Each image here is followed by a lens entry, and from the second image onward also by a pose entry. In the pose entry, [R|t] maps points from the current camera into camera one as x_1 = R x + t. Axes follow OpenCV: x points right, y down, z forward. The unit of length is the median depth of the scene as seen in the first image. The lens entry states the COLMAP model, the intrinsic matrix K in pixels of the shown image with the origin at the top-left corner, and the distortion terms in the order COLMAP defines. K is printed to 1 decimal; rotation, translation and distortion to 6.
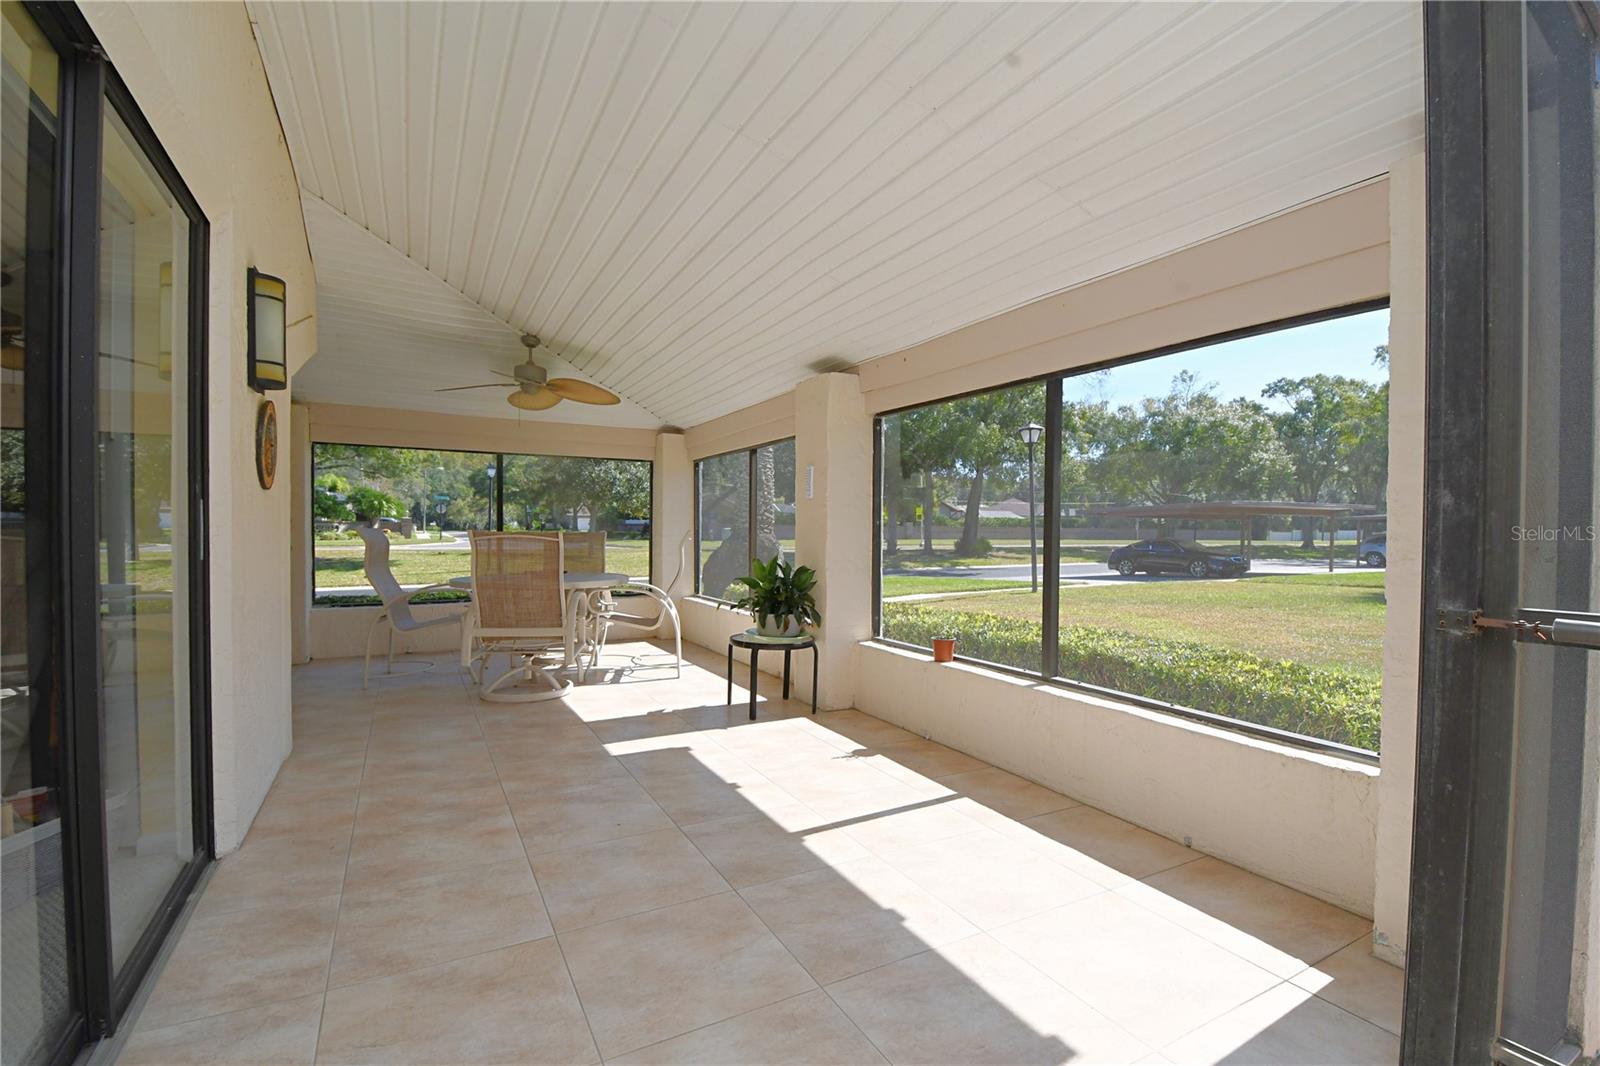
lens RADIAL K [[723.0, 0, 796.3], [0, 723.0, 543.3], [0, 0, 1]] dist [-0.023170, -0.001843]
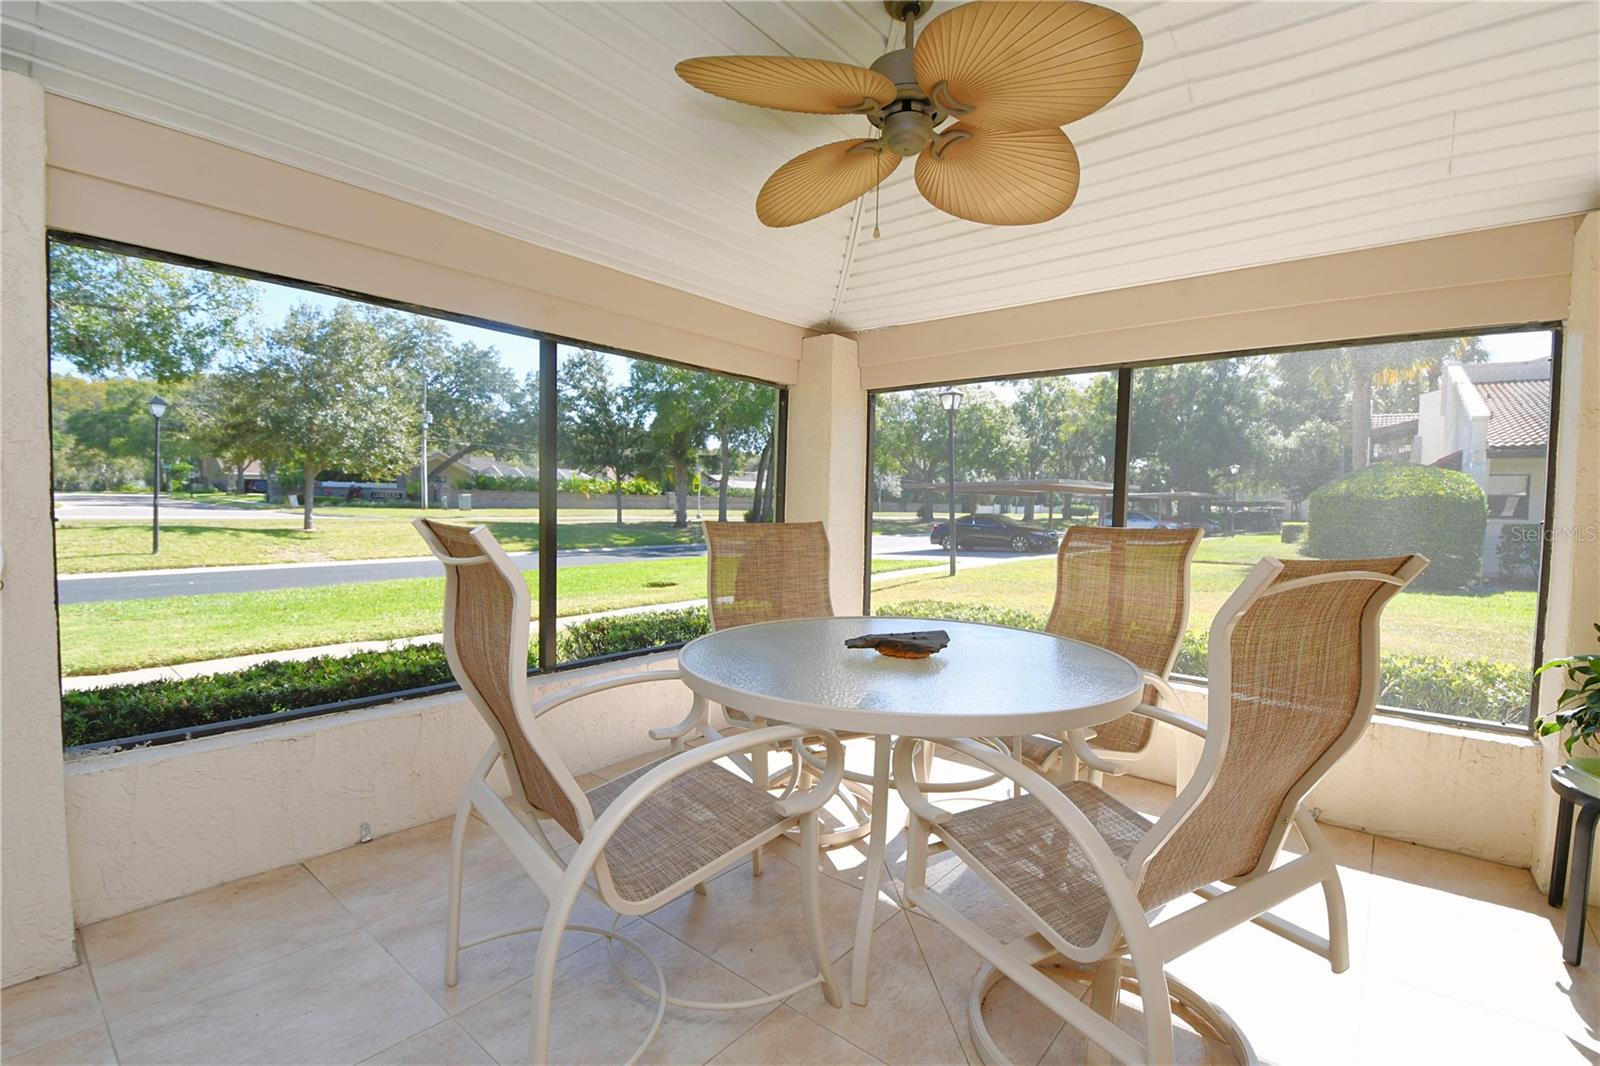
lens RADIAL K [[723.0, 0, 815.0], [0, 723.0, 539.9], [0, 0, 1]] dist [-0.023170, -0.001843]
pose [[0.922154, -0.006471, 0.386768, -0.909334], [-0.008657, 0.999264, 0.037358, -0.047227], [-0.386725, -0.037798, 0.921420, 1.169322]]
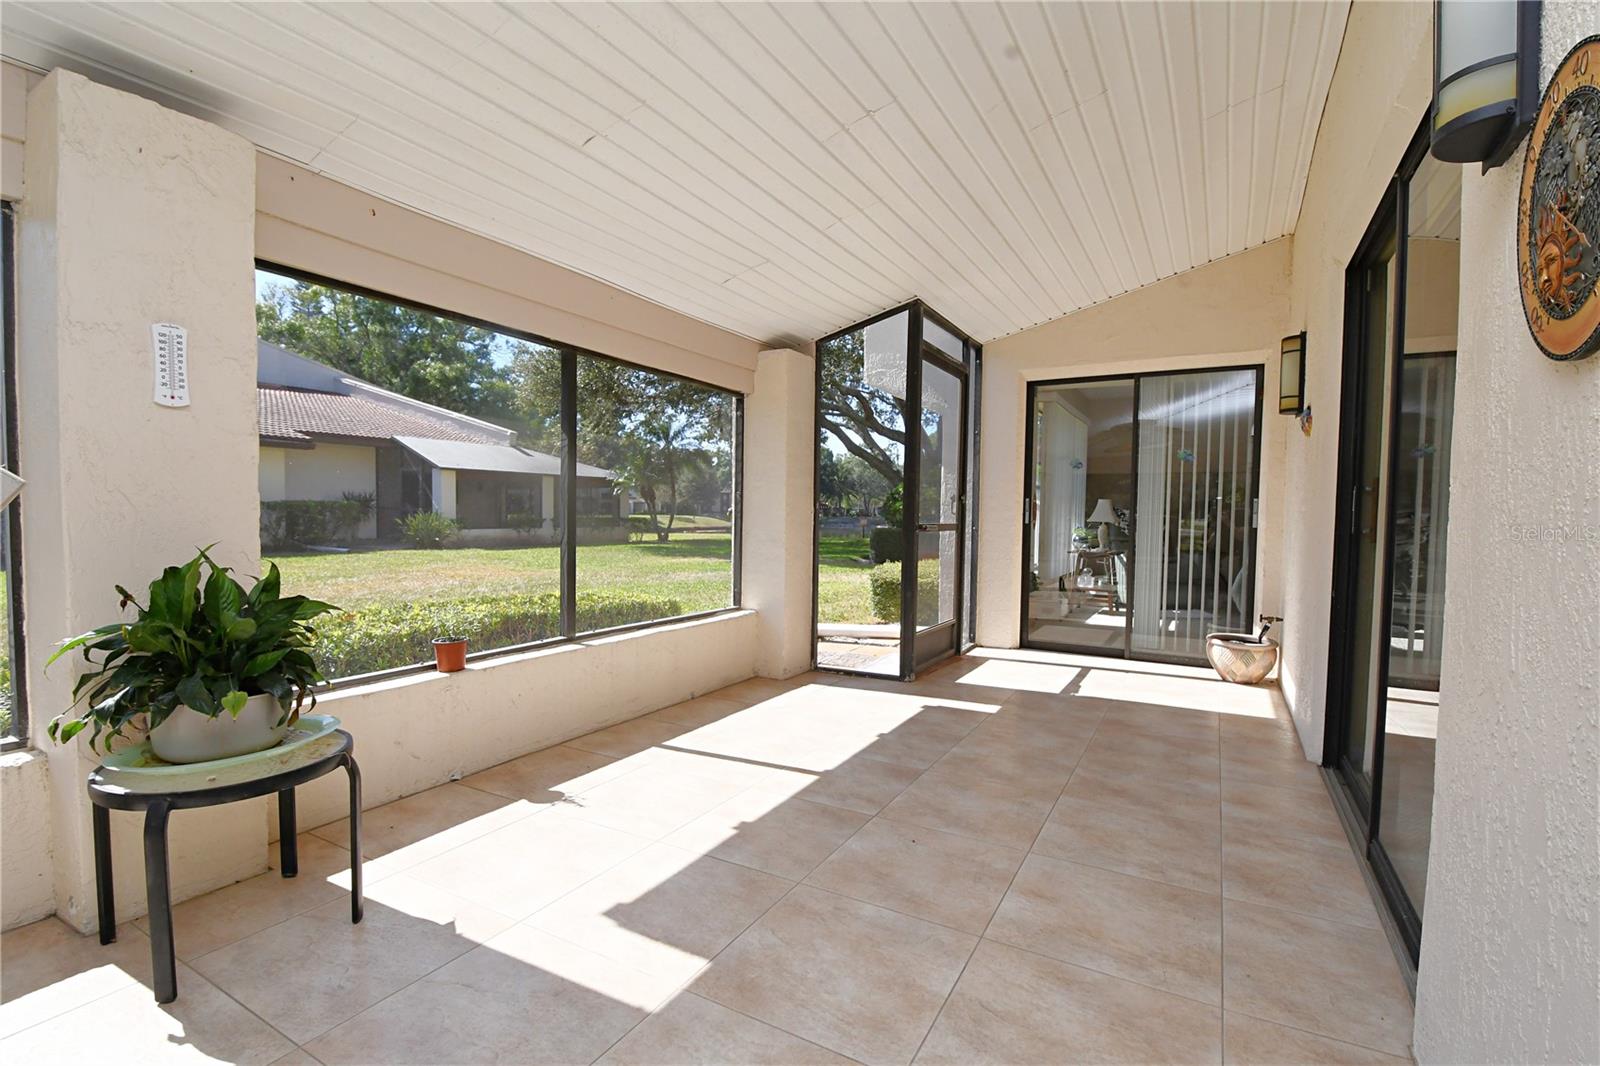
lens RADIAL K [[723.0, 0, 813.4], [0, 723.0, 538.9], [0, 0, 1]] dist [-0.023170, -0.001843]
pose [[-0.536334, -0.049989, 0.842524, -0.748213], [0.001673, 0.998180, 0.060289, -0.022137], [-0.844004, 0.033744, -0.535274, 1.299980]]
